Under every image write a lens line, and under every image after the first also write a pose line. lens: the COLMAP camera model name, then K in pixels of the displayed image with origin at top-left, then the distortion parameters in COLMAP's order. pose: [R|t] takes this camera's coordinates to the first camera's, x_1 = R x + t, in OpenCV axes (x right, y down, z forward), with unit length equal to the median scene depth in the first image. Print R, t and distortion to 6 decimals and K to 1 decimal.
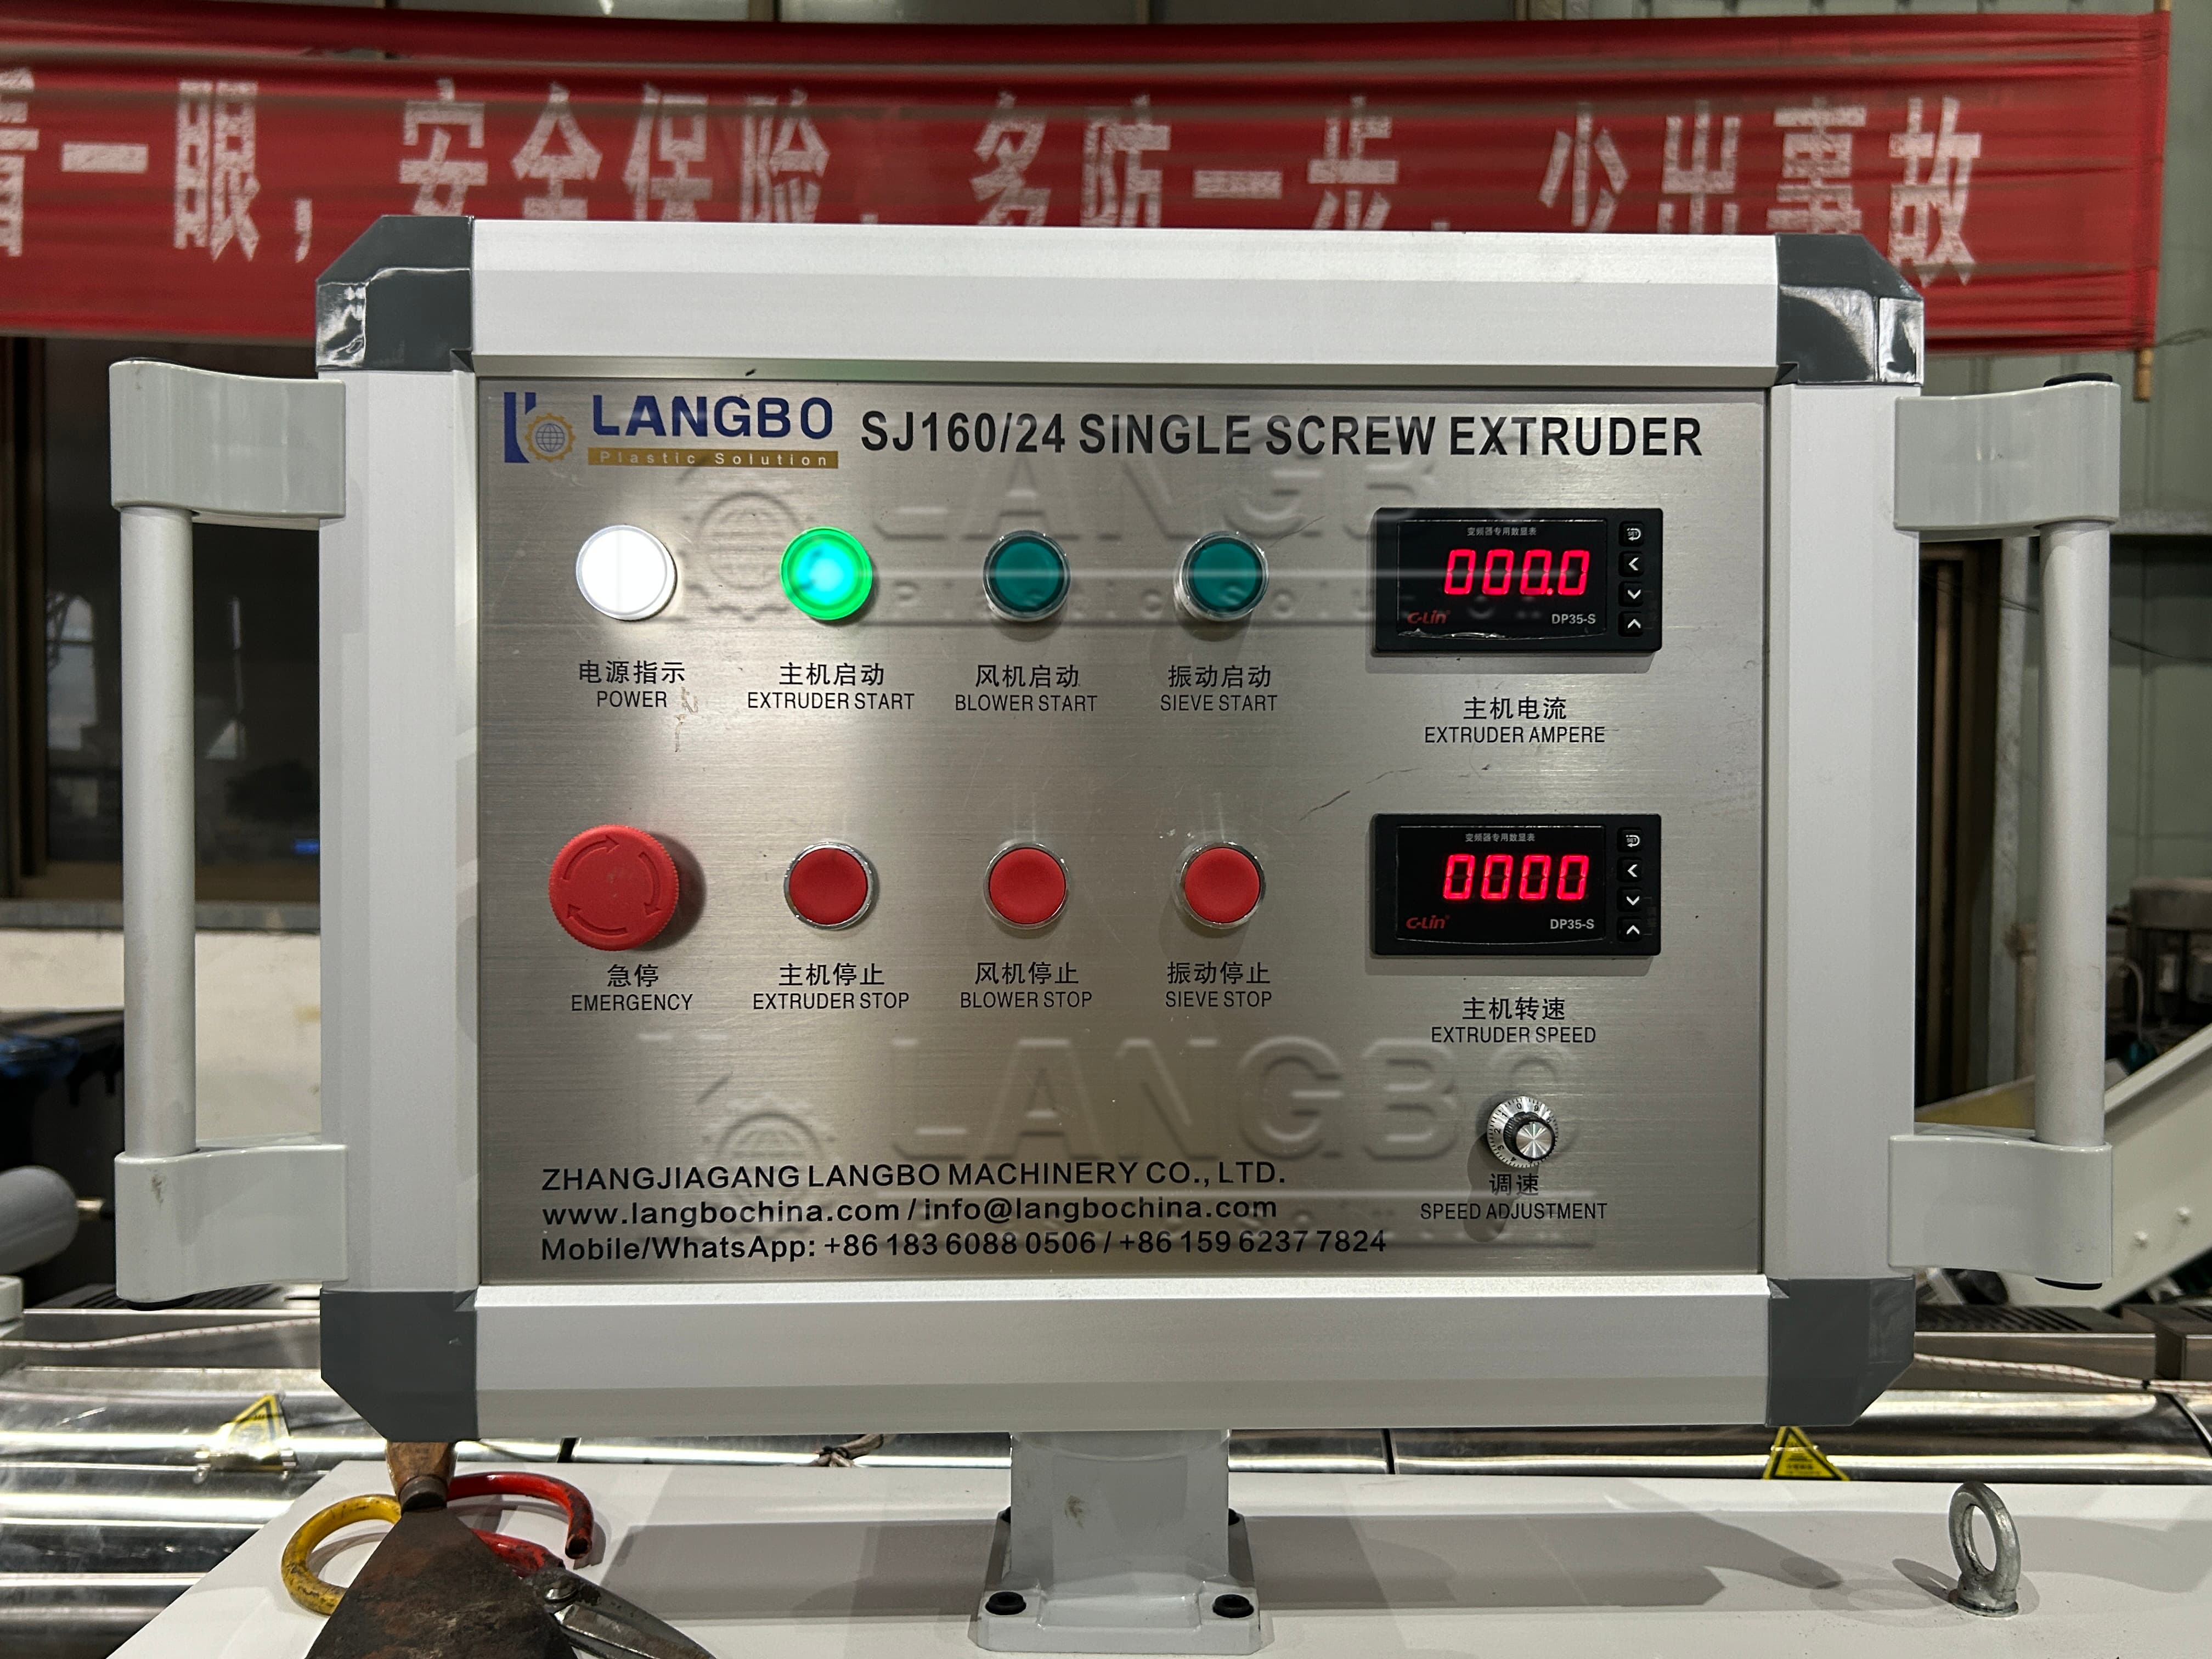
lens RADIAL K [[1768.8, 0, 1119.1], [0, 1768.8, 851.1], [0, 0, 1]] dist [0.036582, -0.055076]
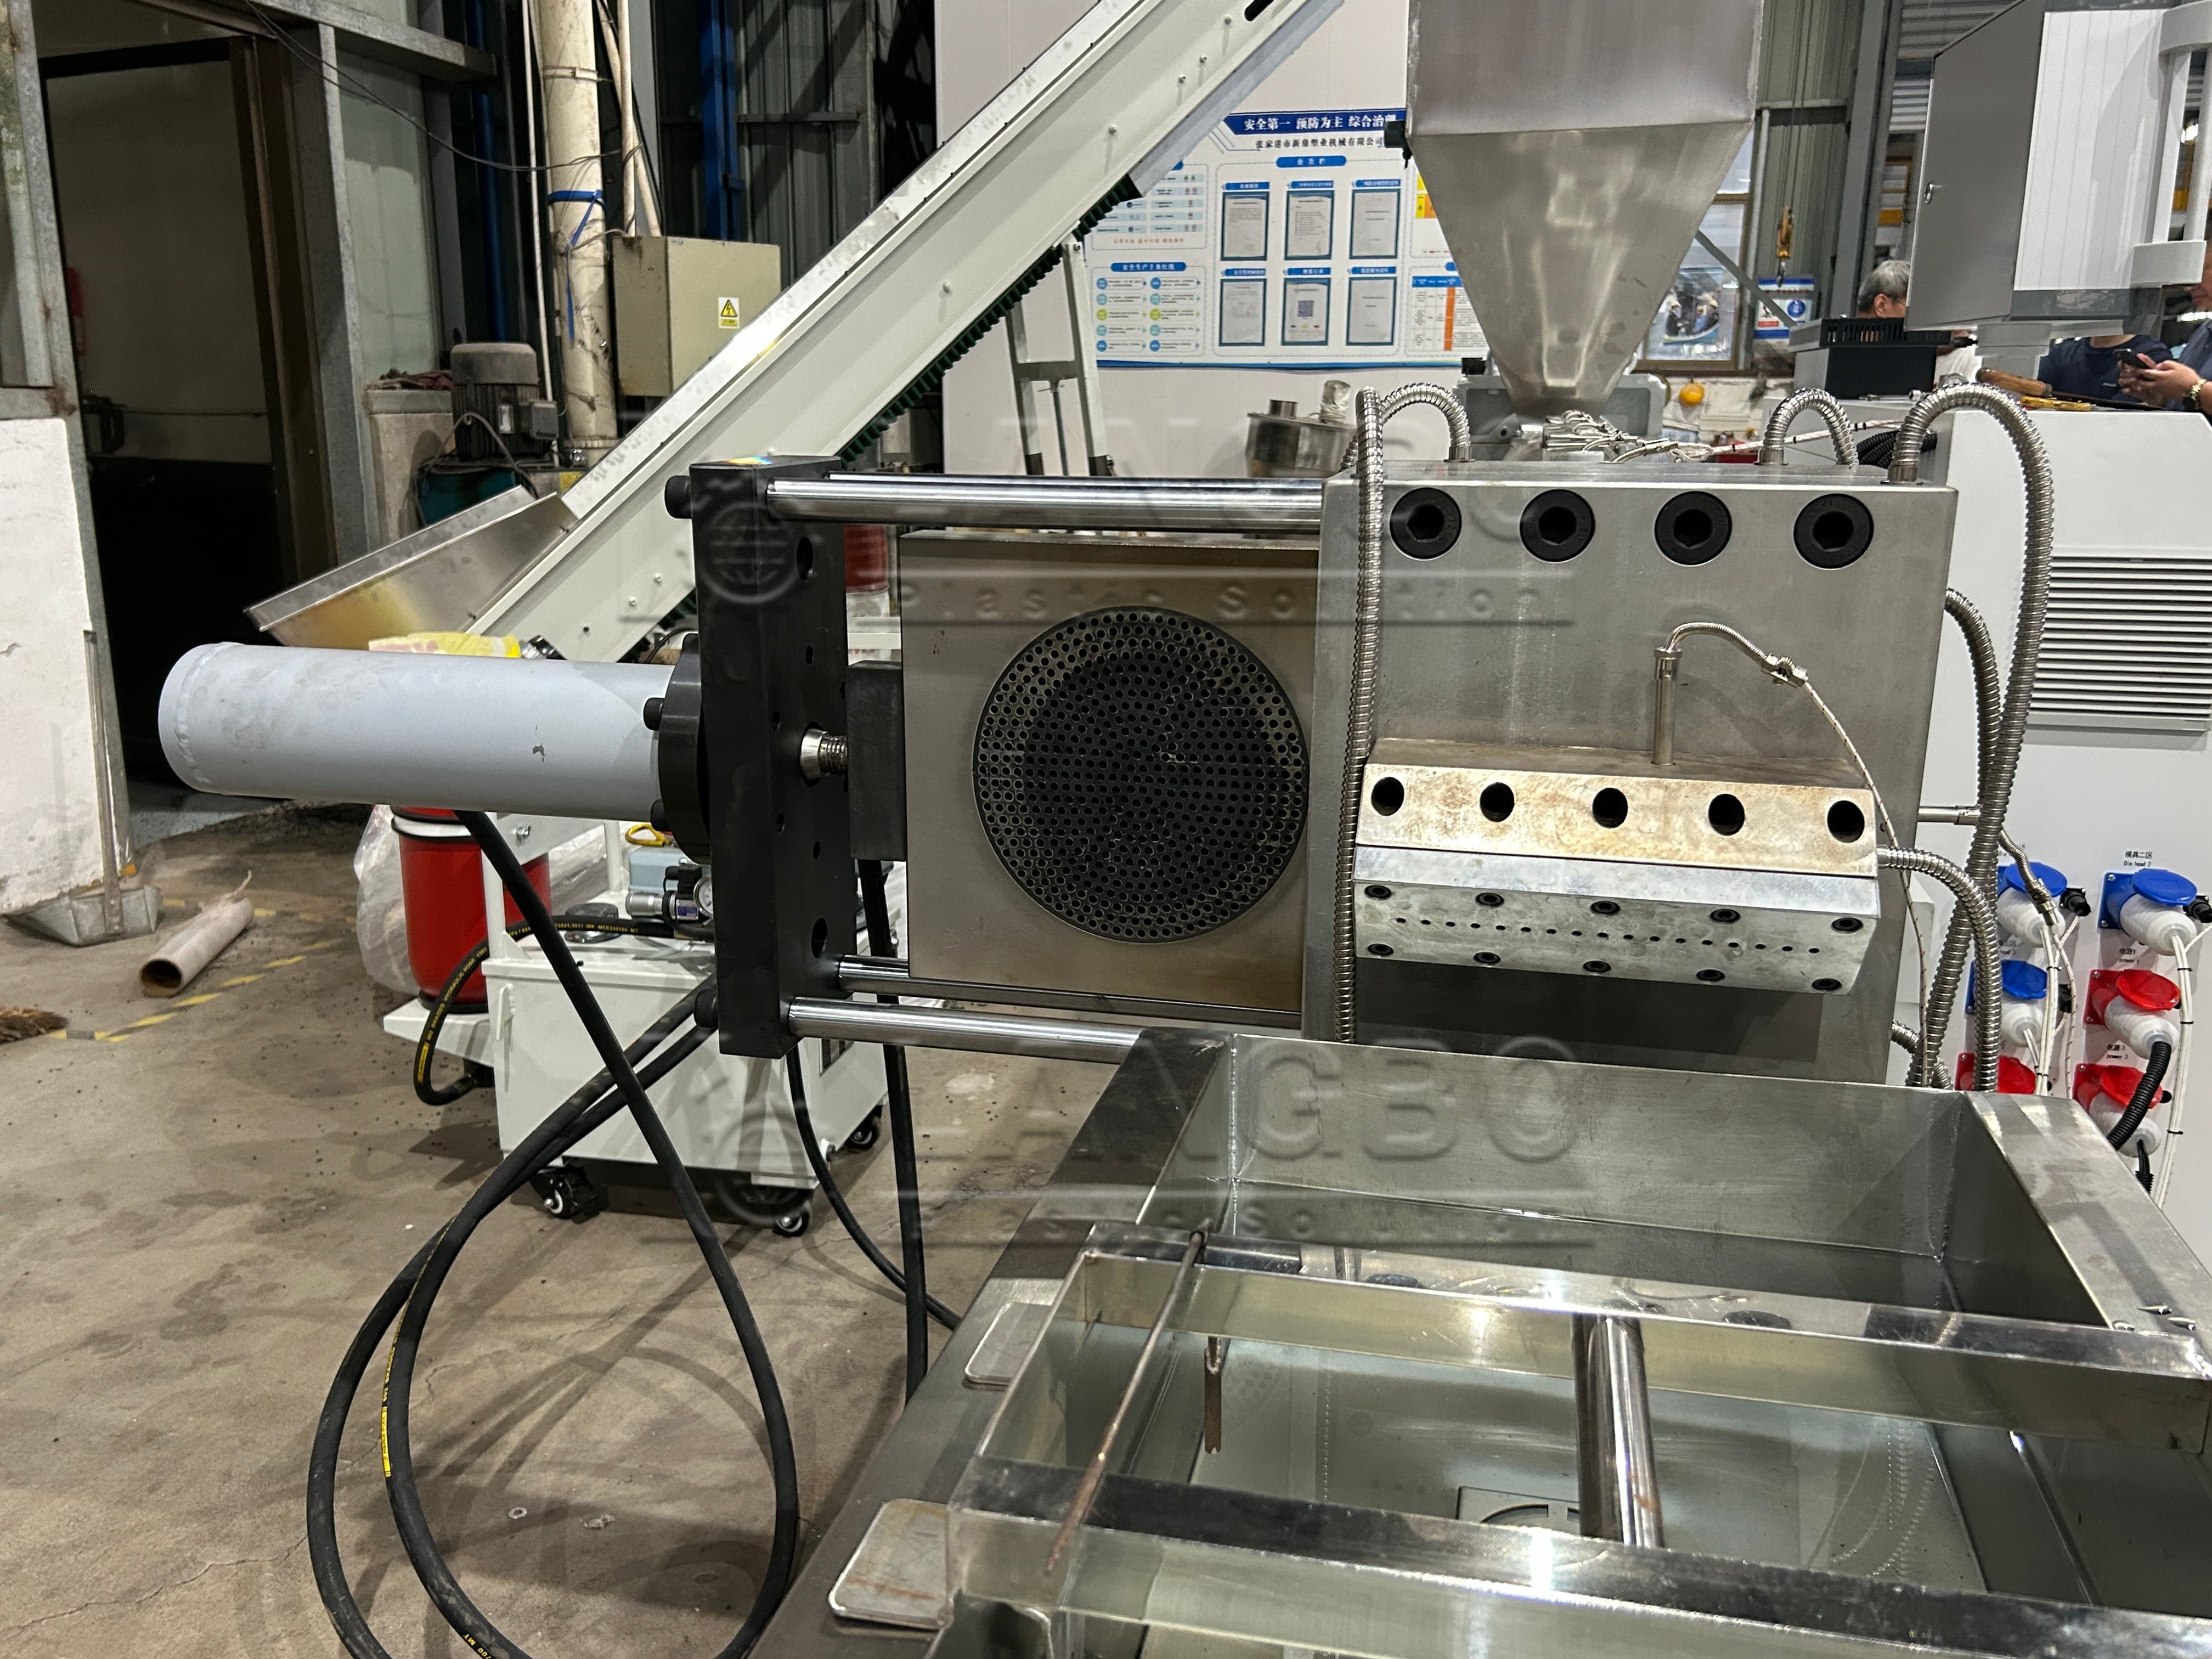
lens RADIAL K [[1768.8, 0, 1098.0], [0, 1768.8, 843.9], [0, 0, 1]] dist [0.036582, -0.055076]
pose [[0.204416, -0.251574, 0.946005, -0.655293], [0.019554, 0.967268, 0.253003, 0.051000], [-0.978689, -0.033220, 0.202644, 0.320433]]
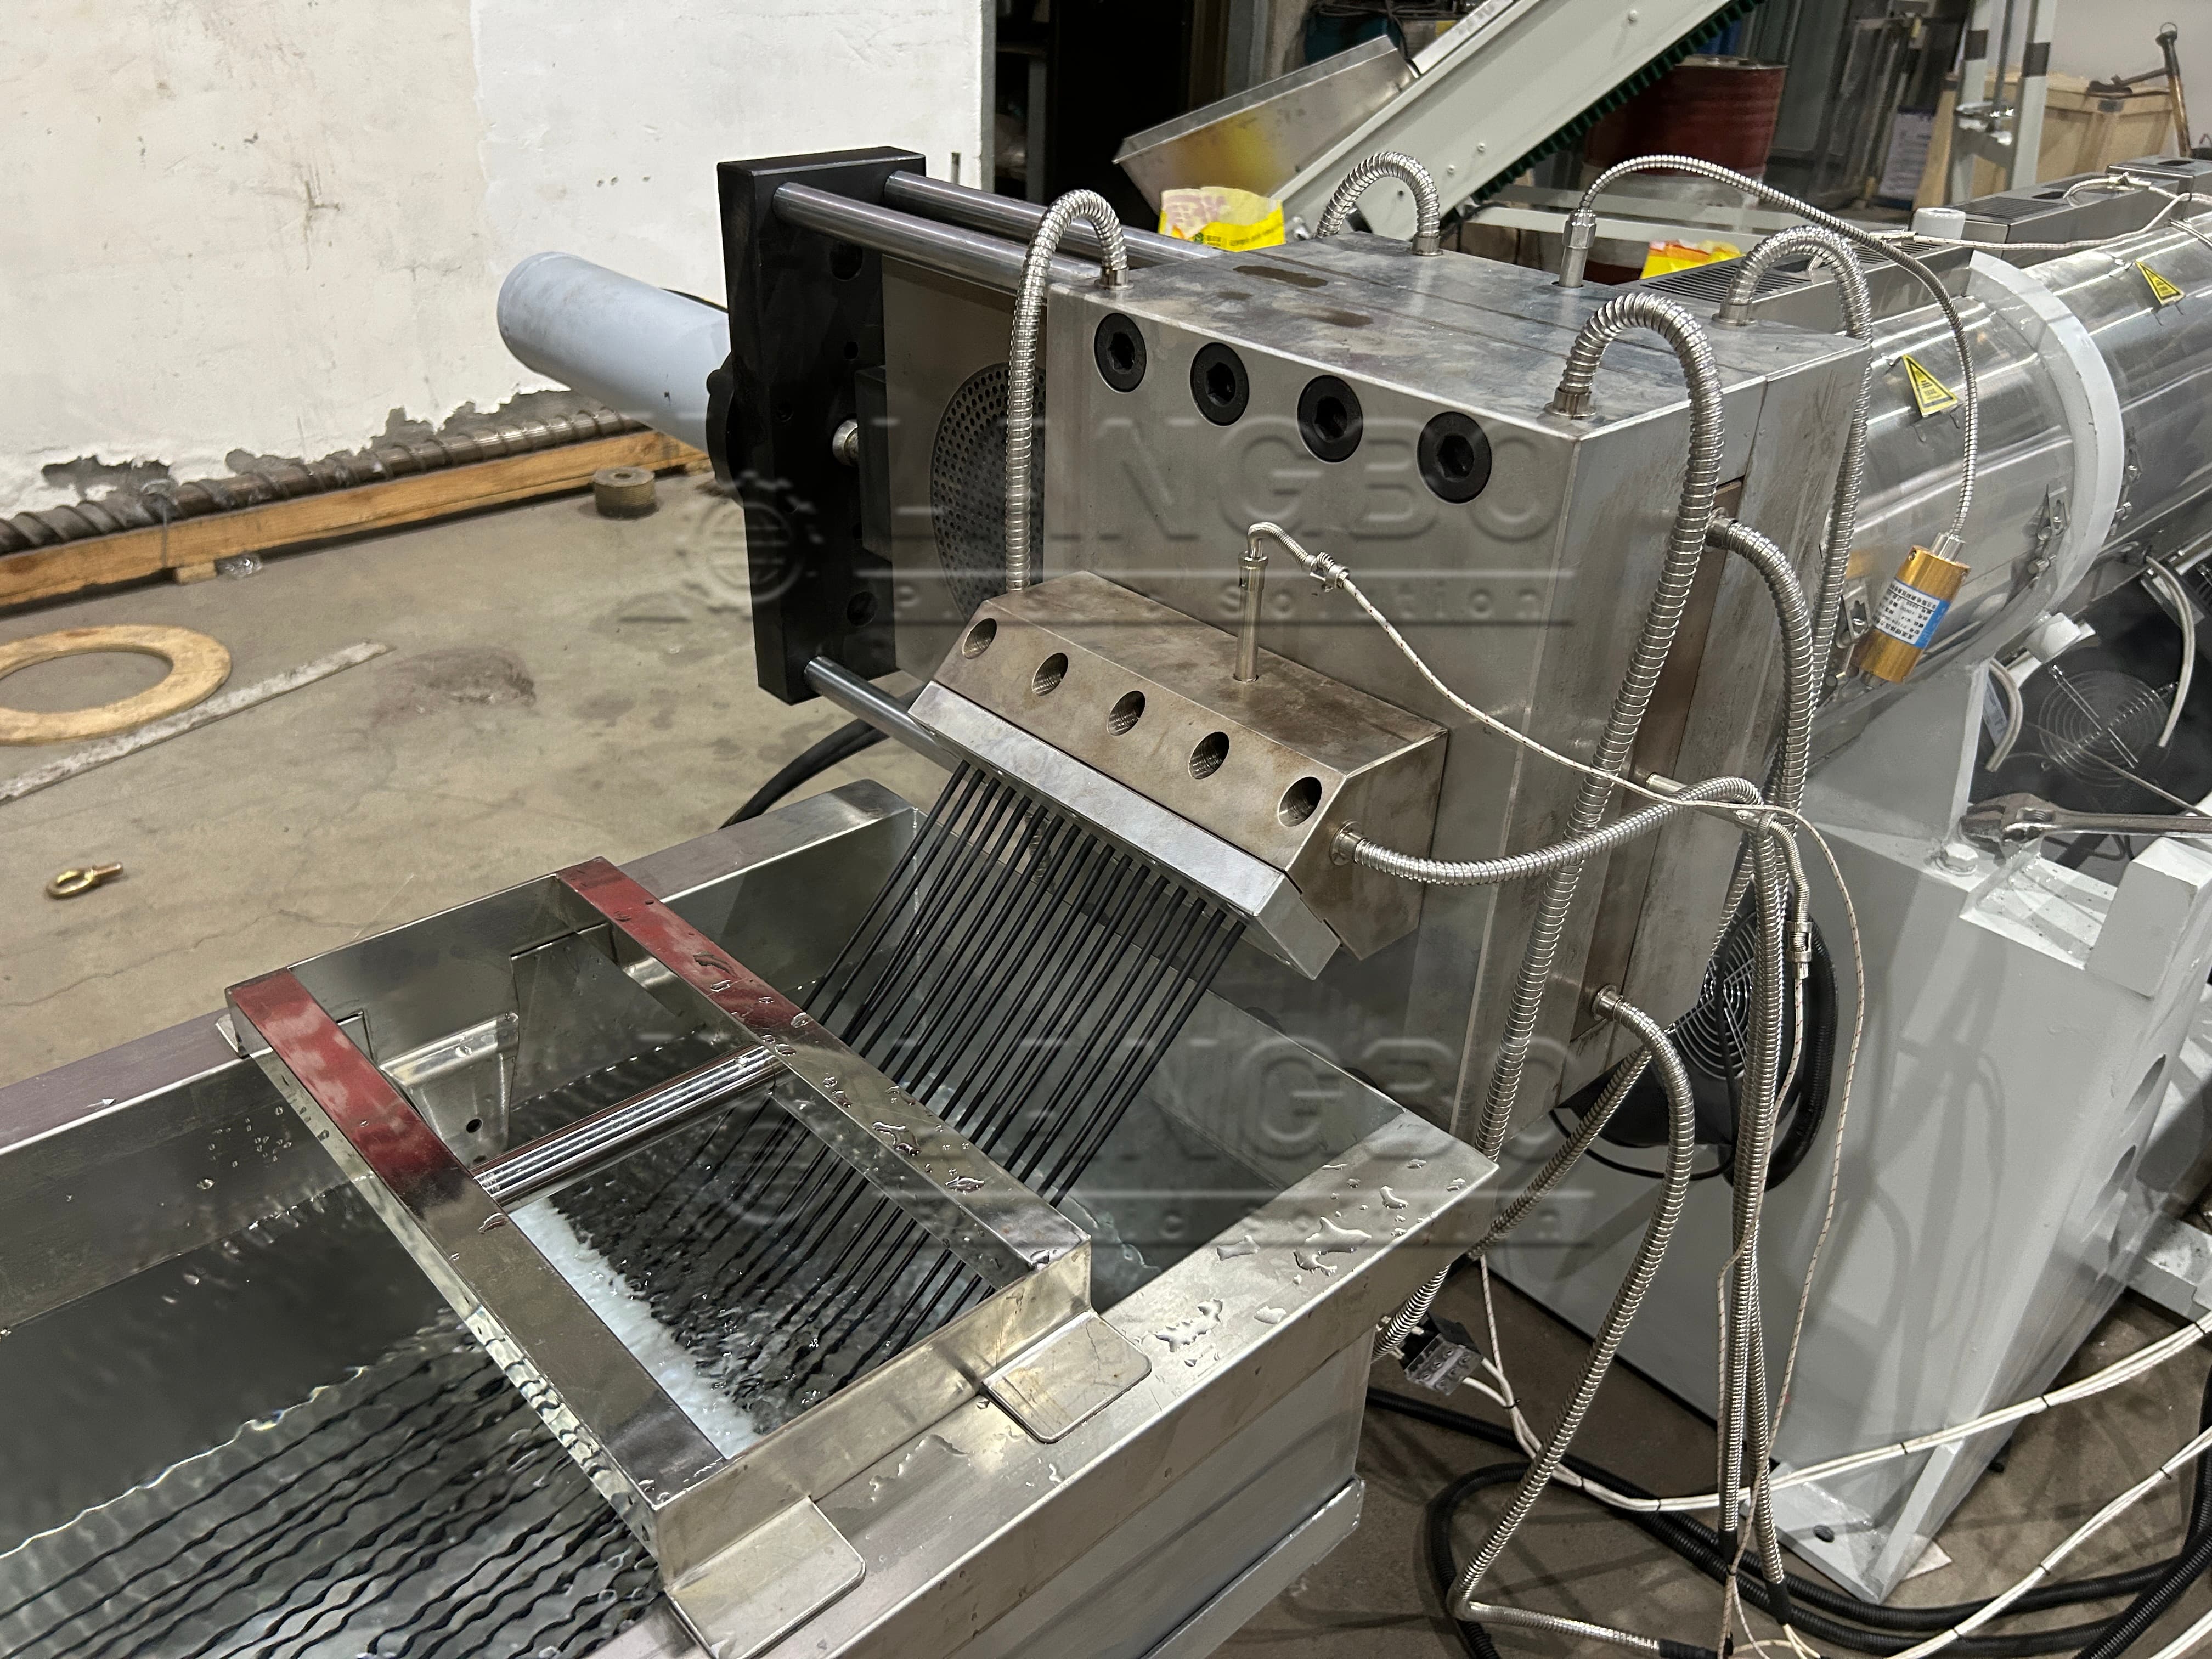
lens RADIAL K [[1669.8, 0, 1094.7], [0, 1669.8, 827.4], [0, 0, 1]] dist [0.004914, -0.005123]
pose [[0.720802, -0.337726, 0.605298, -0.546789], [-0.007870, 0.869224, 0.494355, 0.018251], [-0.693097, -0.361095, 0.623881, 0.170338]]
